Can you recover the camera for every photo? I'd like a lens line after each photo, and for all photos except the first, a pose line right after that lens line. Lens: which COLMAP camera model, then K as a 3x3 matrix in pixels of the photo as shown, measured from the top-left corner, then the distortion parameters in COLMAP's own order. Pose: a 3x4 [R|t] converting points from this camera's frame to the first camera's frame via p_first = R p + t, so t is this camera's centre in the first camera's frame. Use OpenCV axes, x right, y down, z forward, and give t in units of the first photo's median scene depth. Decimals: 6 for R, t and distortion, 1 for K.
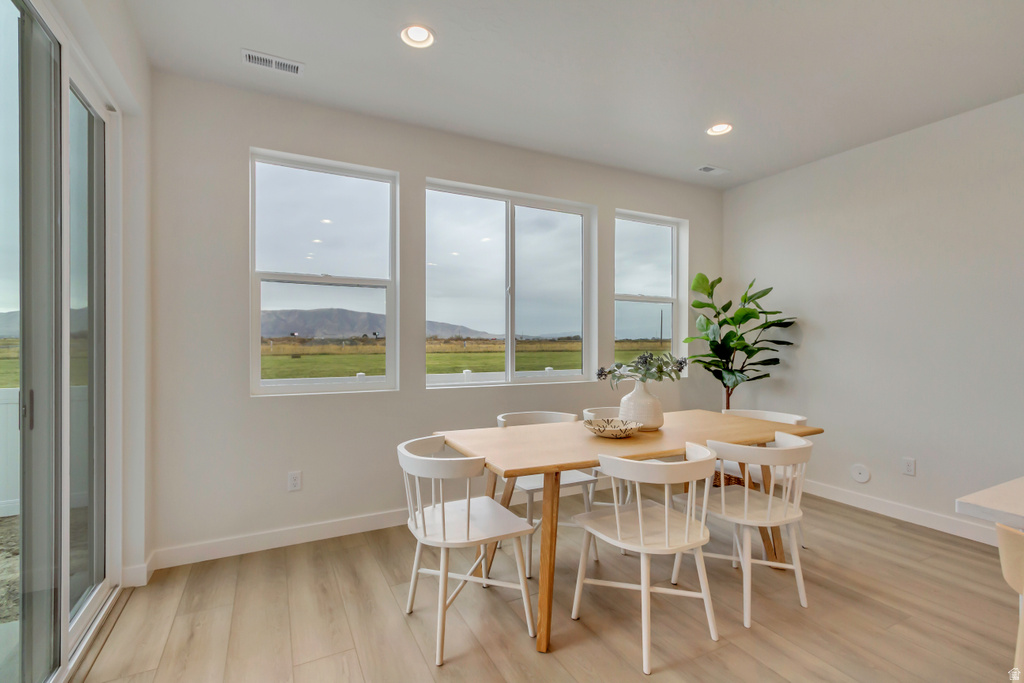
lens RADIAL K [[471.3, 0, 512.0], [0, 471.3, 341.5], [0, 0, 1]] dist [0.006447, -0.001082]
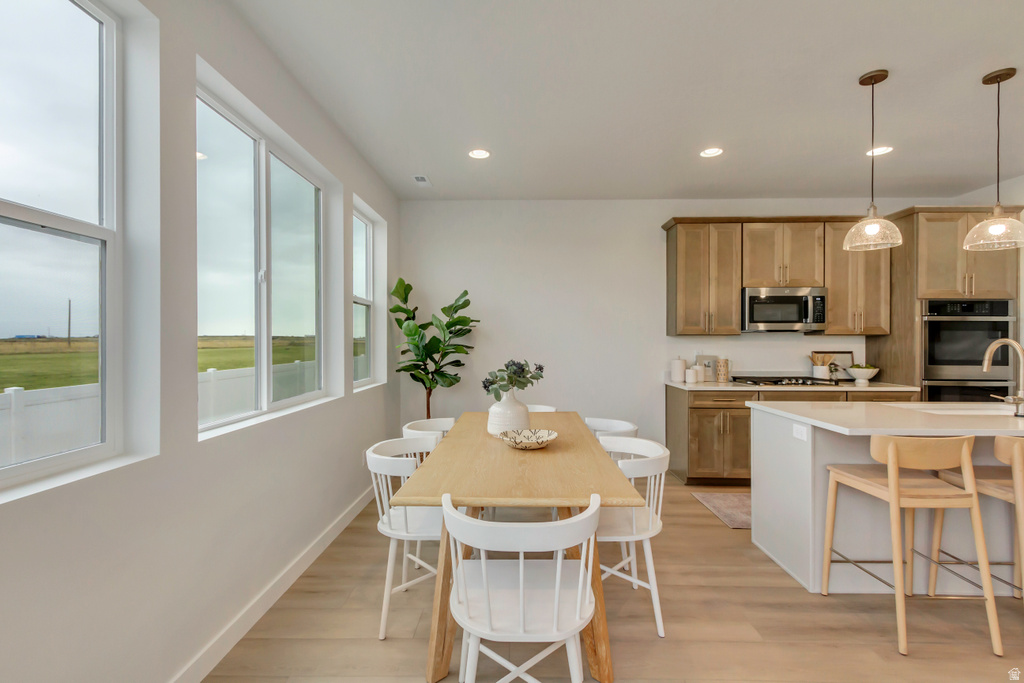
lens RADIAL K [[471.3, 0, 512.0], [0, 471.3, 341.5], [0, 0, 1]] dist [0.006447, -0.001082]
pose [[0.472765, -0.003636, 0.881181, -0.406813], [0.001437, 0.999993, 0.003355, -0.014319], [-0.881187, -0.000320, 0.472767, 0.344905]]
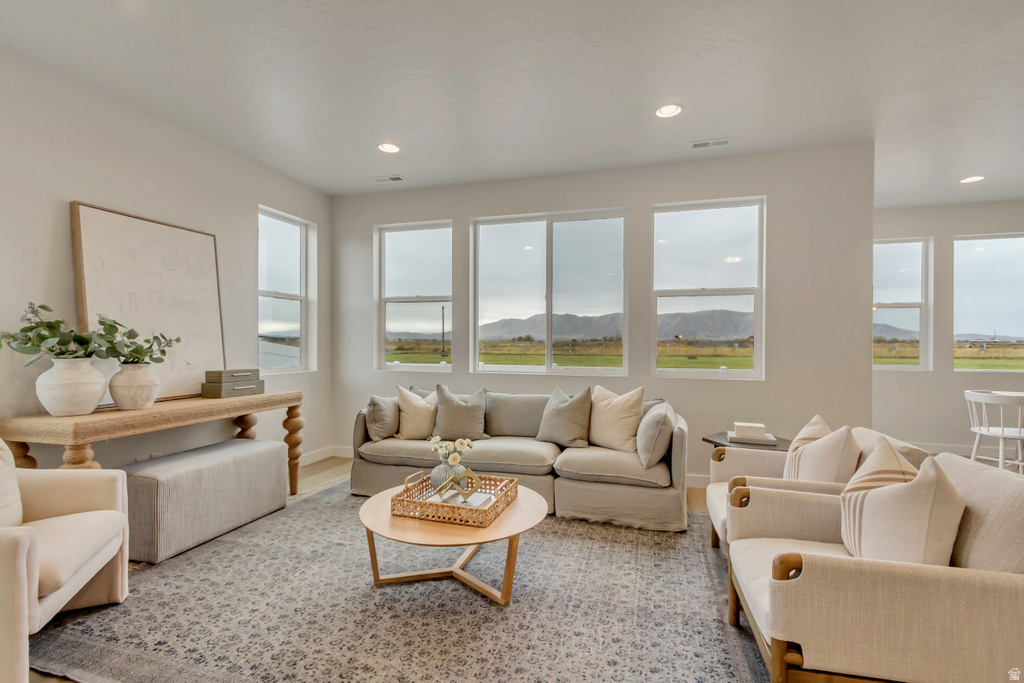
lens RADIAL K [[471.3, 0, 512.0], [0, 471.3, 341.5], [0, 0, 1]] dist [0.006447, -0.001082]
pose [[0.716192, -0.000645, -0.697903, -0.110603], [-0.002644, 0.999990, -0.003638, 0.011771], [0.697898, 0.004451, 0.716183, -0.943611]]
